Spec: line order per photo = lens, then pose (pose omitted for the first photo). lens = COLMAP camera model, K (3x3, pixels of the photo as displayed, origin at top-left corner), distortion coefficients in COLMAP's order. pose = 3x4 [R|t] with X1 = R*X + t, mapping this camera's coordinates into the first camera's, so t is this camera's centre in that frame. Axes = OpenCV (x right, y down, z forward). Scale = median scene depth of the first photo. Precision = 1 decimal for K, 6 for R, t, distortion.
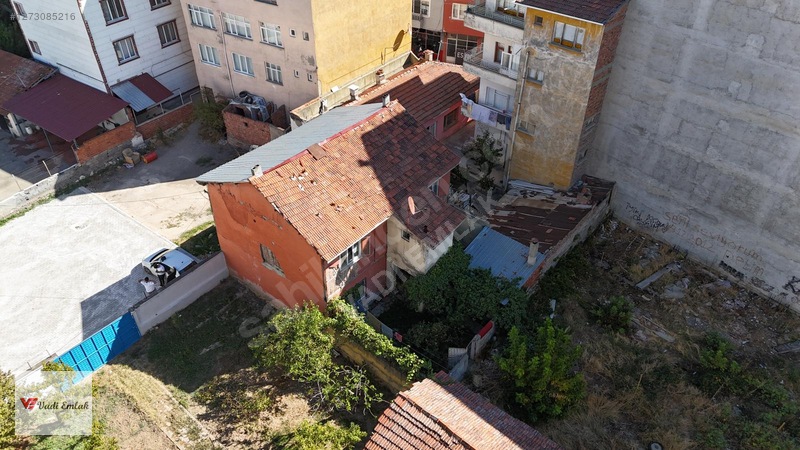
lens RADIAL K [[590.9, 0, 400.0], [0, 590.9, 225.0], [0, 0, 1]] dist [0.028757, 0.001597]
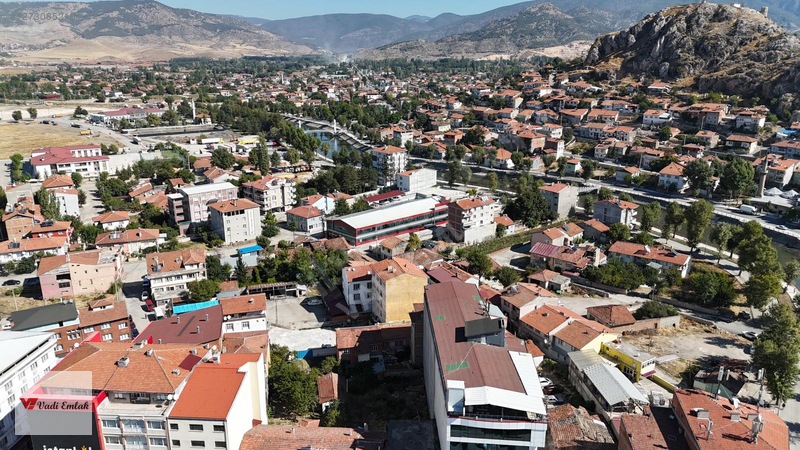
lens RADIAL K [[586.4, 0, 401.4], [0, 586.4, 224.1], [0, 0, 1]] dist [0.077612, -0.075404]
pose [[0.764874, 0.182026, -0.617928, 2.650398], [-0.397650, 0.888086, -0.230604, 0.048817], [0.506797, 0.422102, 0.751656, -2.476512]]
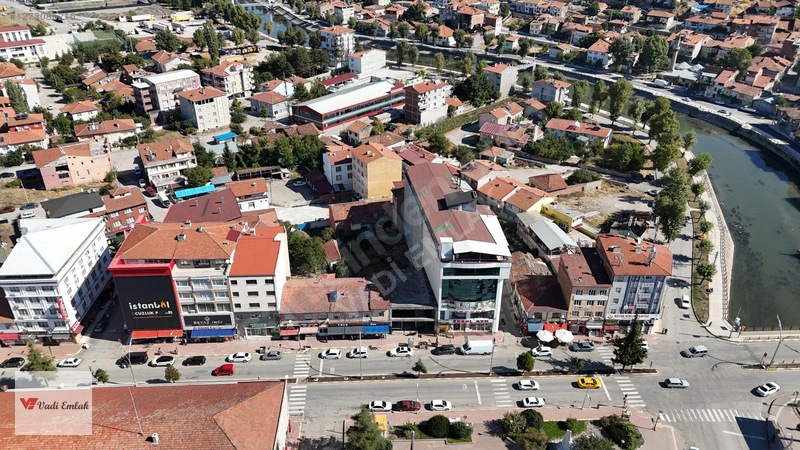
lens RADIAL K [[586.4, 0, 401.4], [0, 586.4, 224.1], [0, 0, 1]] dist [0.077612, -0.075404]
pose [[0.839336, 0.268089, -0.472910, 2.781033], [-0.342611, 0.936292, -0.077301, 0.269617], [0.422058, 0.226906, 0.877713, -3.392028]]
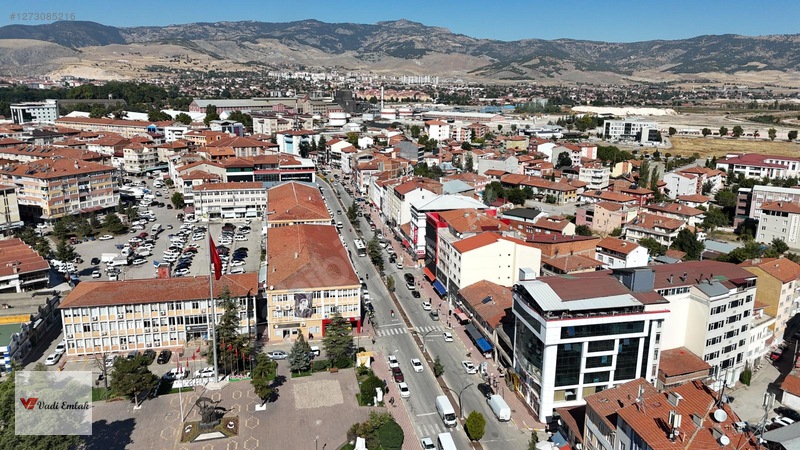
lens RADIAL K [[586.4, 0, 401.4], [0, 586.4, 224.1], [0, 0, 1]] dist [0.077612, -0.075404]
pose [[-0.398441, 0.208077, -0.893280, 4.473903], [-0.582664, 0.694732, 0.421722, -1.179350], [0.708341, 0.688513, -0.155571, -0.154061]]
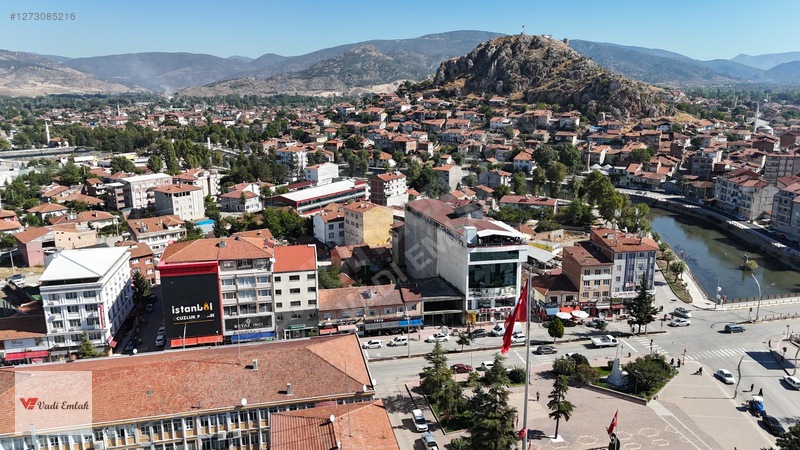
lens RADIAL K [[586.4, 0, 401.4], [0, 586.4, 224.1], [0, 0, 1]] dist [0.077612, -0.075404]
pose [[0.916142, 0.083726, -0.392013, 2.471602], [-0.243316, 0.893329, -0.377837, 1.650682], [0.318562, 0.441536, 0.838787, -3.650025]]
